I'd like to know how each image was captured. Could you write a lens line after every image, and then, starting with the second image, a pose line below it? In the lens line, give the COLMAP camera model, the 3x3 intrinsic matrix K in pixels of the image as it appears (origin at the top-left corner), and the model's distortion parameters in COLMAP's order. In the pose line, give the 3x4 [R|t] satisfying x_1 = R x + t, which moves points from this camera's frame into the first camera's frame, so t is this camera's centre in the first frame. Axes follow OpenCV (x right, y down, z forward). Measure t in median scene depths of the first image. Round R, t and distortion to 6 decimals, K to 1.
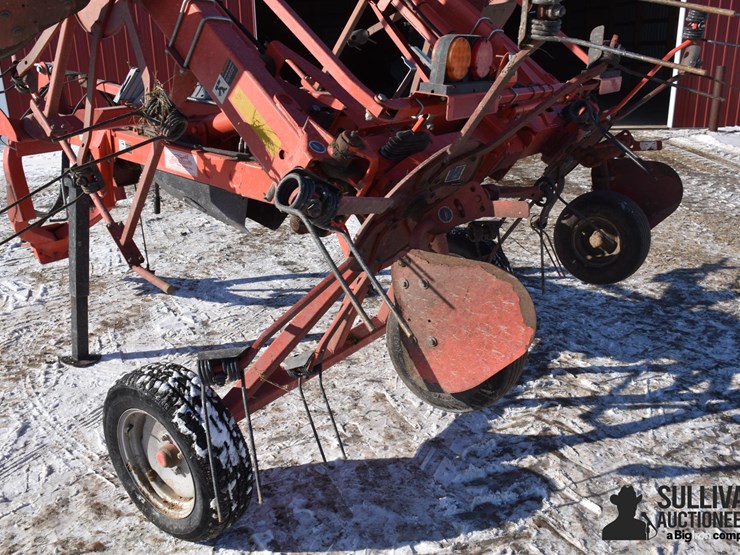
lens RADIAL K [[658.6, 0, 371.3], [0, 658.6, 281.7], [0, 0, 1]] dist [-0.148928, 0.108086]
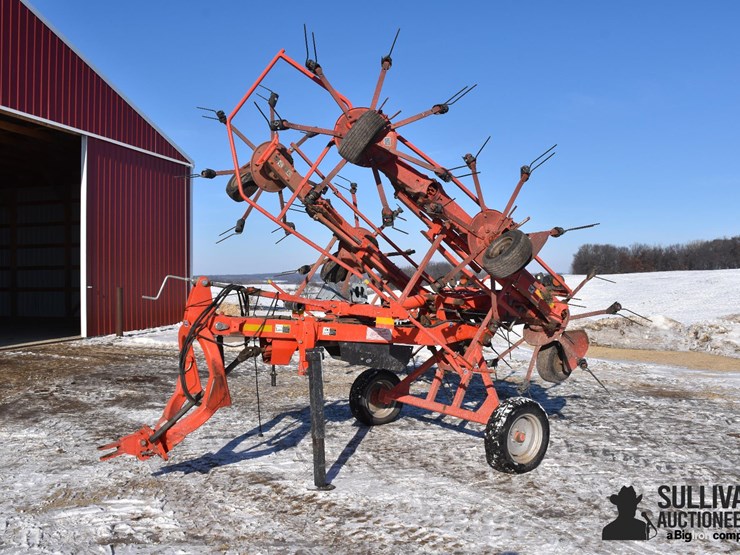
lens RADIAL K [[653.1, 0, 359.2], [0, 653.1, 281.4], [0, 0, 1]] dist [-0.140694, 0.099264]
pose [[0.362685, 0.009531, 0.931863, -2.068894], [0.305537, 0.943461, -0.128566, -0.111271], [-0.880402, 0.331347, 0.339267, 0.395161]]
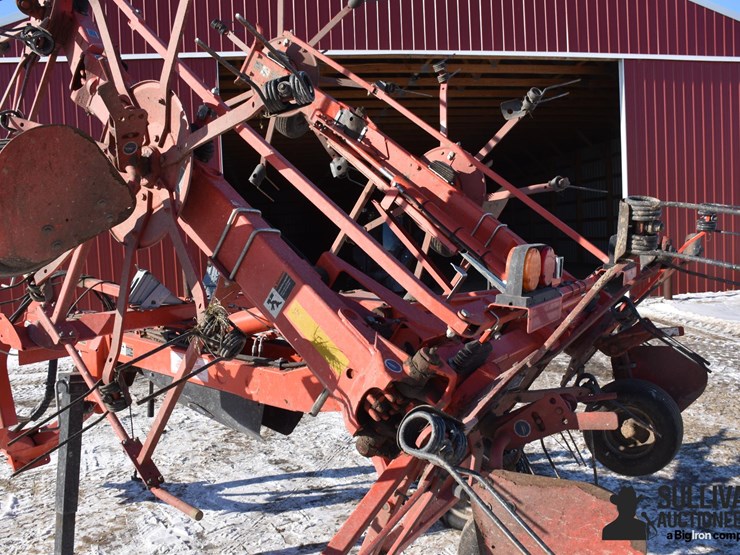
lens RADIAL K [[658.6, 0, 371.3], [0, 658.6, 281.7], [0, 0, 1]] dist [-0.148928, 0.108086]
pose [[0.996969, -0.029945, 0.071803, -0.095142], [0.048083, 0.962740, -0.266119, -0.039099], [-0.061158, 0.268764, 0.961262, 0.034373]]
